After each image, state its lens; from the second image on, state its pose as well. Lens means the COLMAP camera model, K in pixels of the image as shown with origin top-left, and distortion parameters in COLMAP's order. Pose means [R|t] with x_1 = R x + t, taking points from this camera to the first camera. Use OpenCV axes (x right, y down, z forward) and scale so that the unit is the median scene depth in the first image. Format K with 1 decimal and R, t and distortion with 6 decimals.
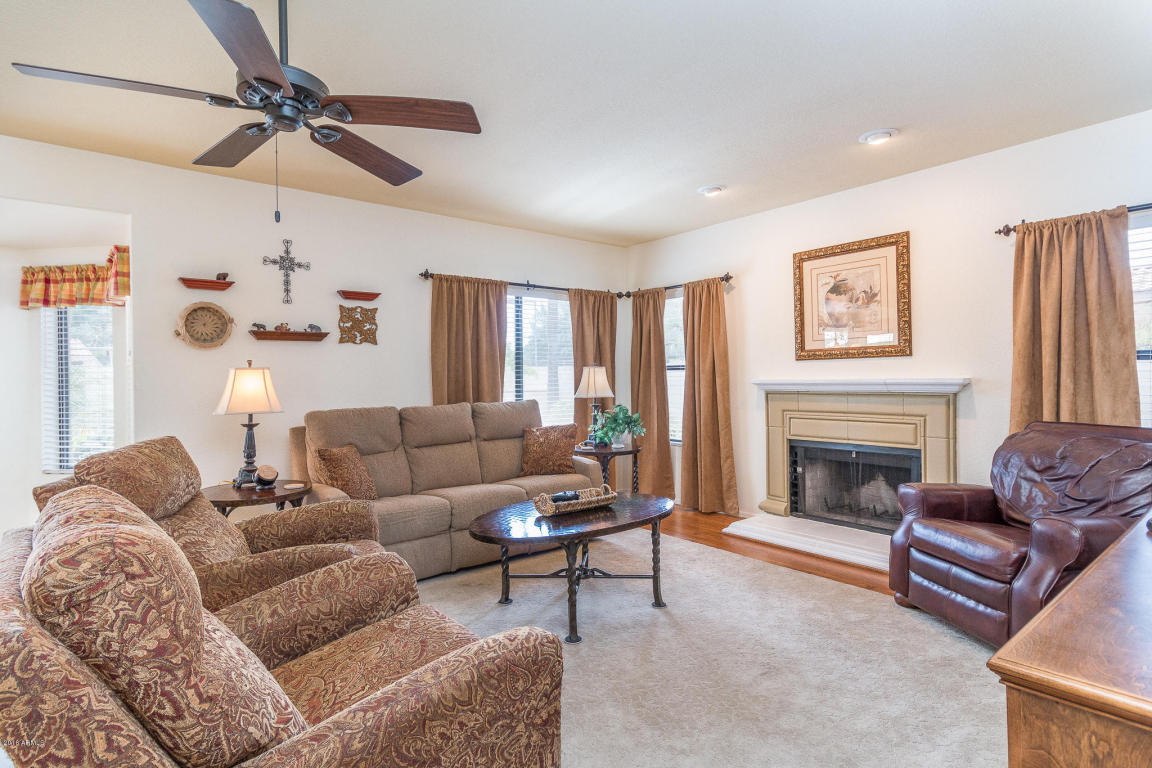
lens RADIAL K [[587.2, 0, 568.3], [0, 587.2, 380.2], [0, 0, 1]] dist [-0.011772, 0.001122]
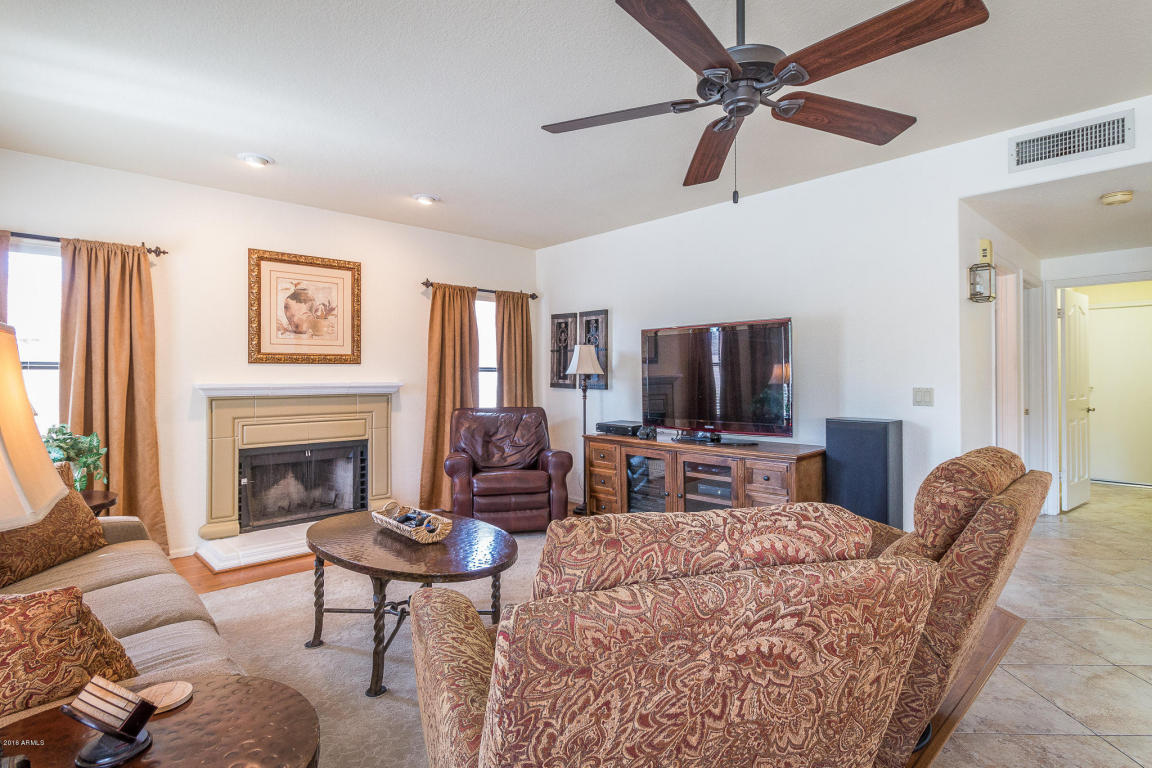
lens RADIAL K [[587.2, 0, 571.8], [0, 587.2, 378.3], [0, 0, 1]] dist [-0.011772, 0.001122]
pose [[-0.102531, 0.014414, 0.994625, -0.623513], [0.010354, 0.999856, -0.013423, 0.008473], [-0.994676, 0.008922, -0.102666, 0.622039]]
